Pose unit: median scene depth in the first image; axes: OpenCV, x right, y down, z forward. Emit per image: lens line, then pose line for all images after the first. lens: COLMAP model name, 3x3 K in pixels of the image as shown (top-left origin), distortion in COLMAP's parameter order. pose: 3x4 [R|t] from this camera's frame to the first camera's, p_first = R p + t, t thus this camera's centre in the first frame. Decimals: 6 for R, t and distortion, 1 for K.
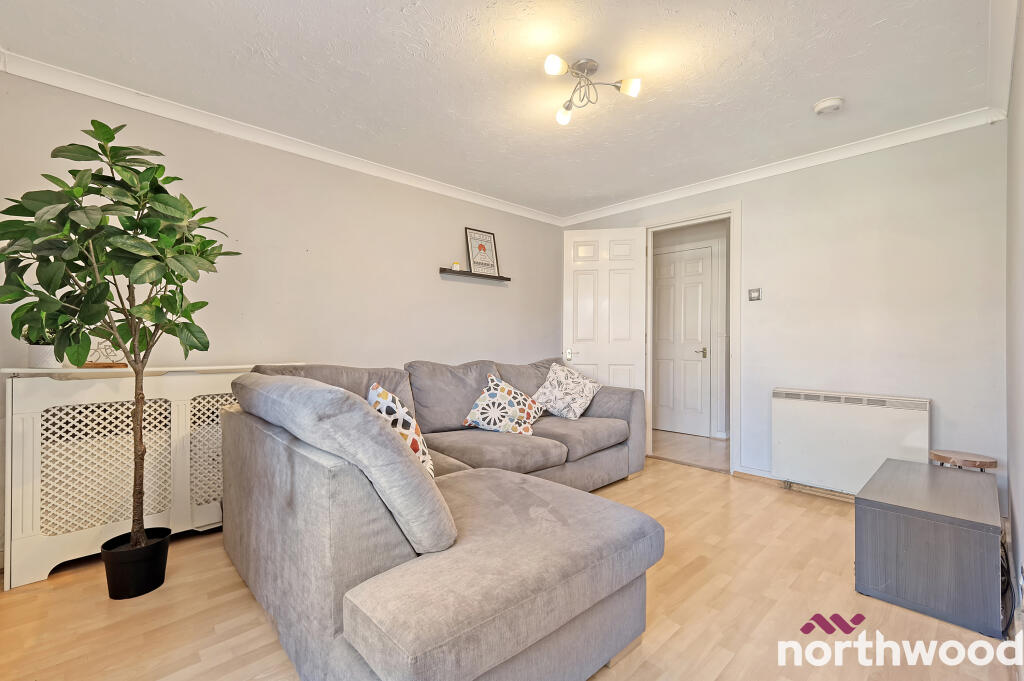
lens RADIAL K [[444.6, 0, 513.6], [0, 444.6, 340.4], [0, 0, 1]] dist [0.011220, 0.000093]
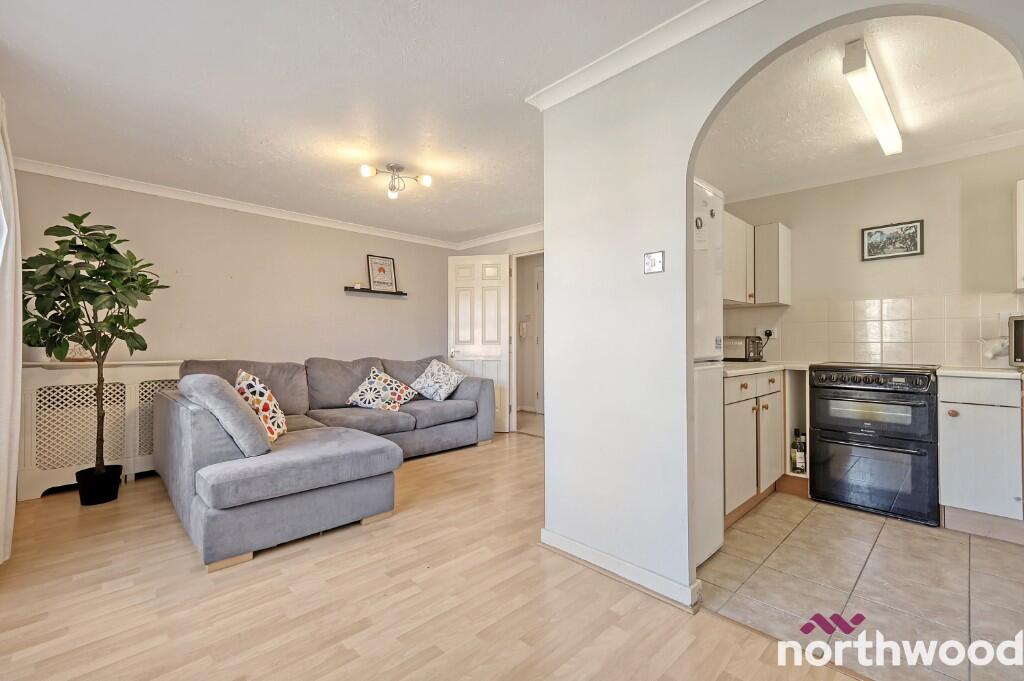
lens RADIAL K [[442.8, 0, 508.5], [0, 442.8, 340.0], [0, 0, 1]] dist [0.018465, -0.000130]
pose [[0.999935, -0.000798, 0.011379, 0.543745], [0.000792, 1.000000, 0.000534, -0.012720], [-0.011380, -0.000525, 0.999935, -0.558637]]
